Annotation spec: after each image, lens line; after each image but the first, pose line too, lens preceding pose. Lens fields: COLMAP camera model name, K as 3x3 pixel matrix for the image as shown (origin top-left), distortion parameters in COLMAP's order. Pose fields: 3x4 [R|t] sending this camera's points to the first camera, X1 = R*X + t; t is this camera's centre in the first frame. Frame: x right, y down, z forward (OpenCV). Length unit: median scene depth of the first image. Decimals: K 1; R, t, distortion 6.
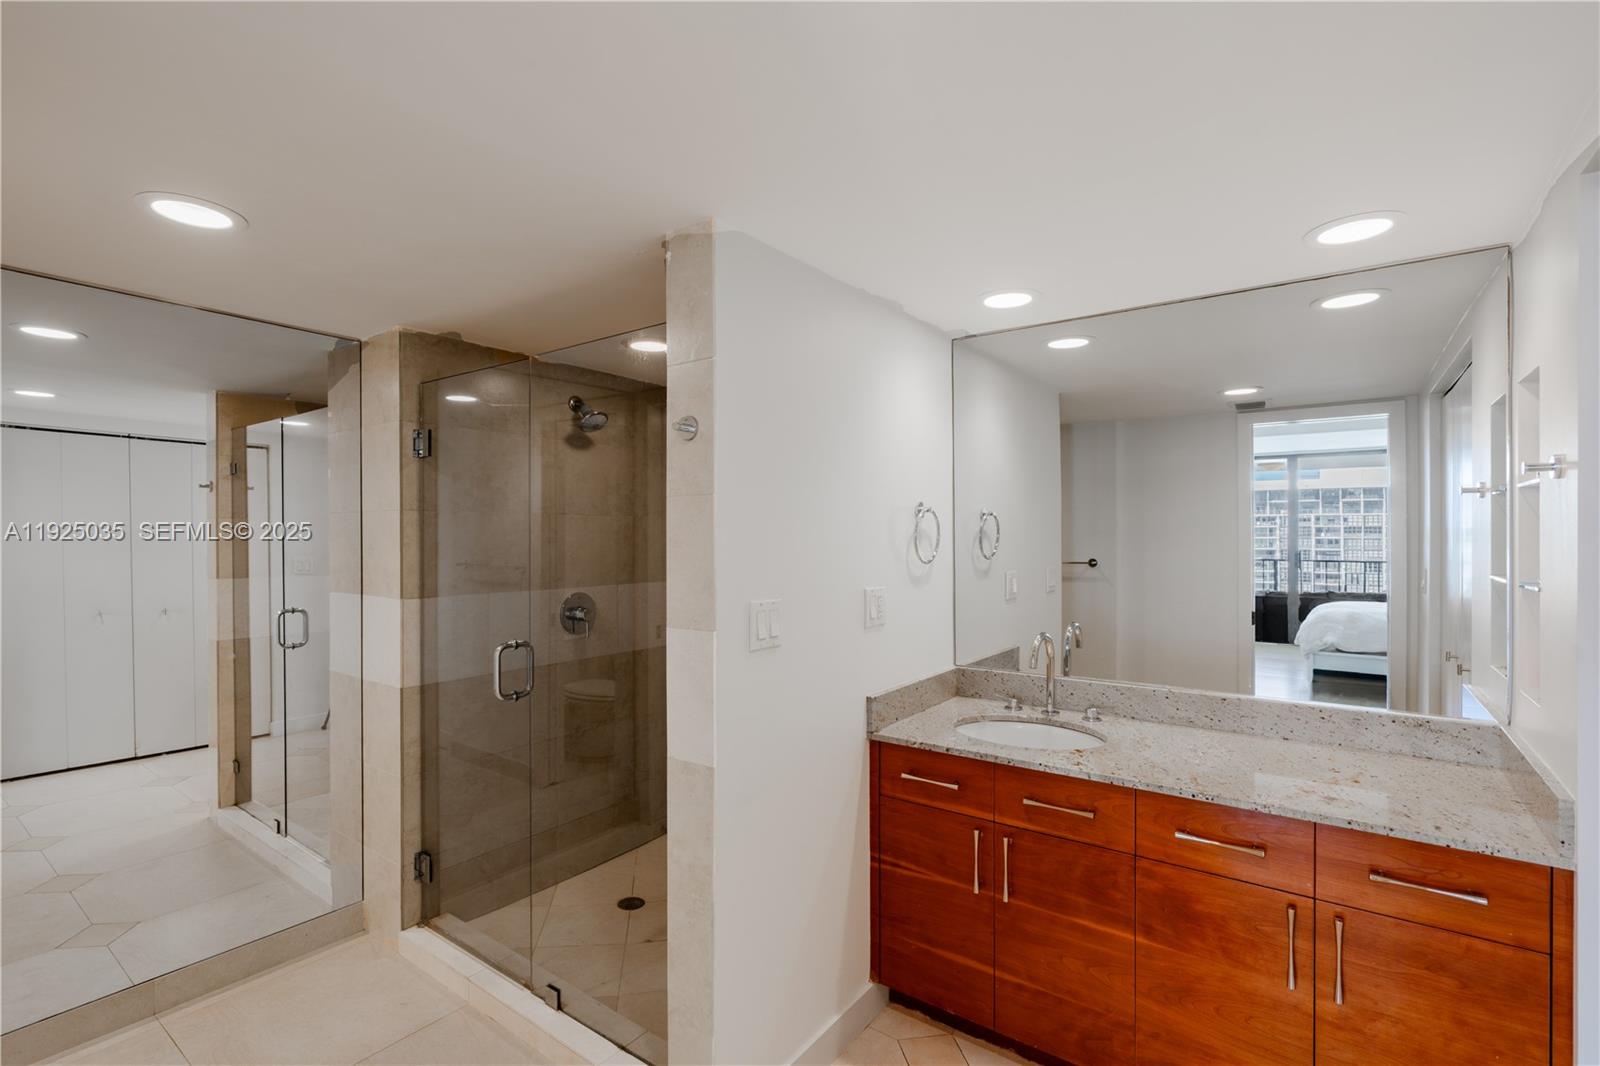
lens RADIAL K [[720.9, 0, 795.6], [0, 720.9, 541.5], [0, 0, 1]] dist [-0.003631, -0.000473]
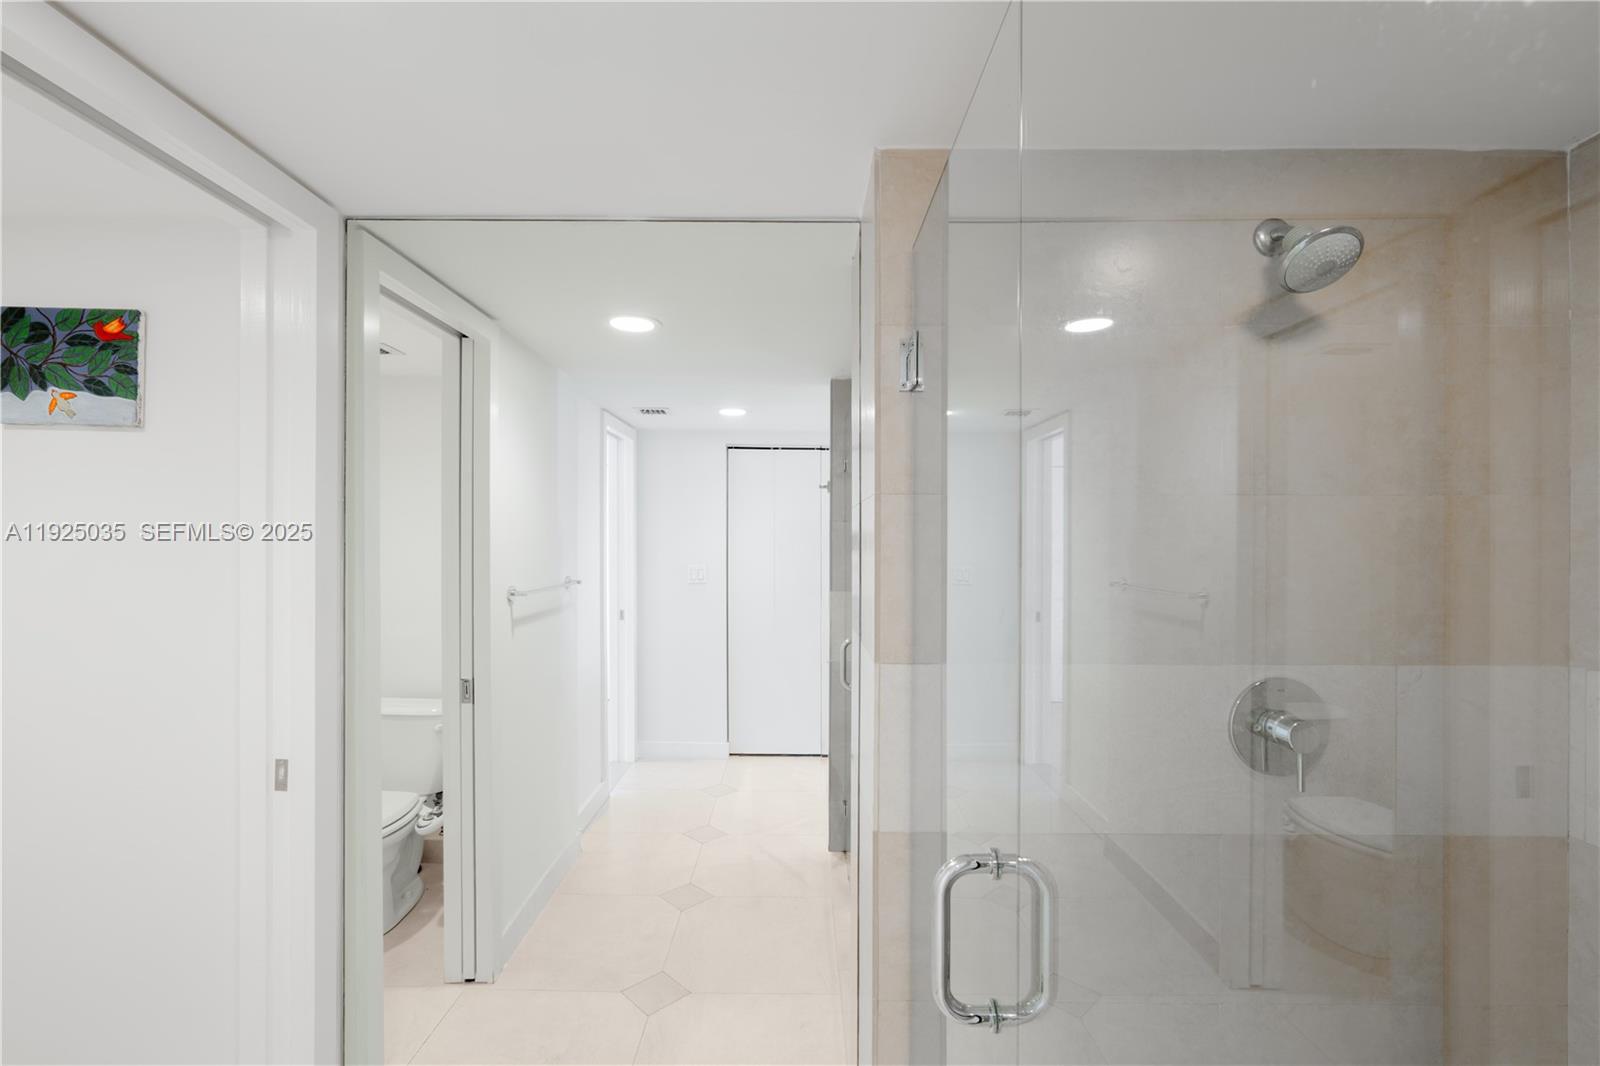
lens RADIAL K [[720.9, 0, 795.6], [0, 720.9, 541.5], [0, 0, 1]] dist [-0.003631, -0.000473]
pose [[0.584013, 0.001246, -0.811743, -0.122932], [-0.009917, 0.999935, -0.005601, -0.004481], [0.811683, 0.011321, 0.583988, 0.519371]]
